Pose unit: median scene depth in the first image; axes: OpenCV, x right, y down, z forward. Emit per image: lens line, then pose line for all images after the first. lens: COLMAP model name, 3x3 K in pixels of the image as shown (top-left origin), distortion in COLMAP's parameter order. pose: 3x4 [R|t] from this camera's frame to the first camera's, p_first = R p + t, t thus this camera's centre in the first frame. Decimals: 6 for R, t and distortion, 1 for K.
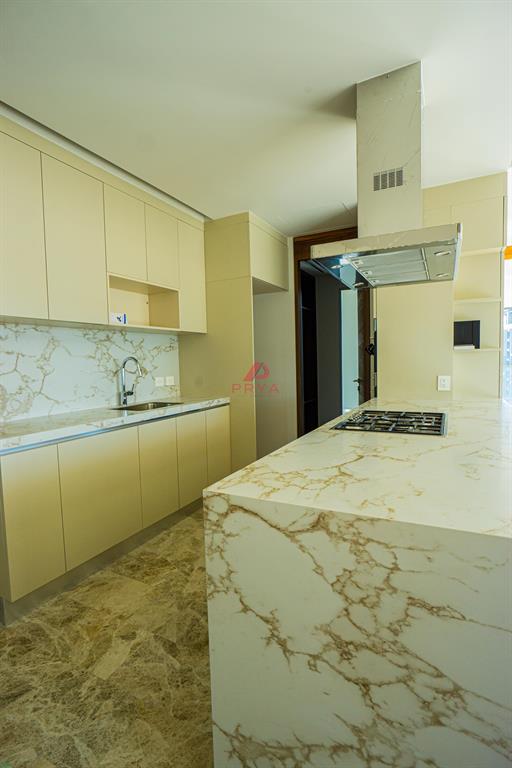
lens RADIAL K [[380.2, 0, 256.0], [0, 380.2, 384.0], [0, 0, 1]] dist [-0.004714, -0.000653]
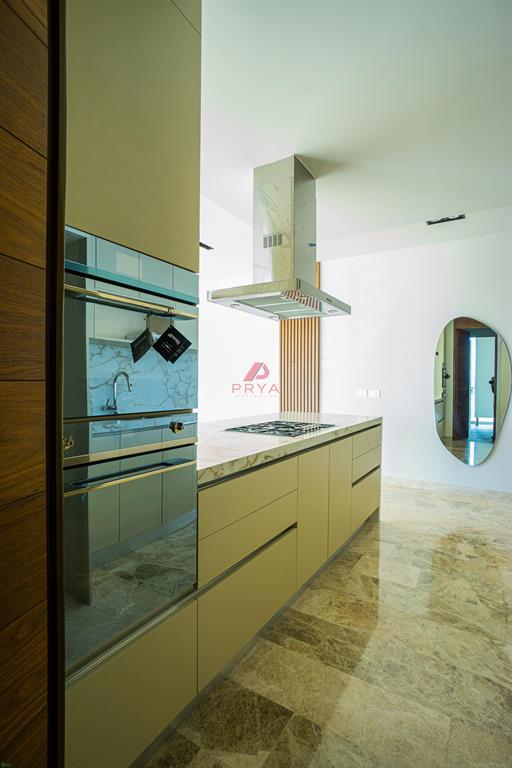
lens RADIAL K [[394.2, 0, 256.0], [0, 394.2, 384.0], [0, 0, 1]] dist [-0.000215, 0.000009]
pose [[-0.997312, 0.016139, 0.071473, 0.337706], [0.021331, 0.997141, 0.072489, -0.137174], [-0.070099, 0.073818, -0.994805, 2.155226]]
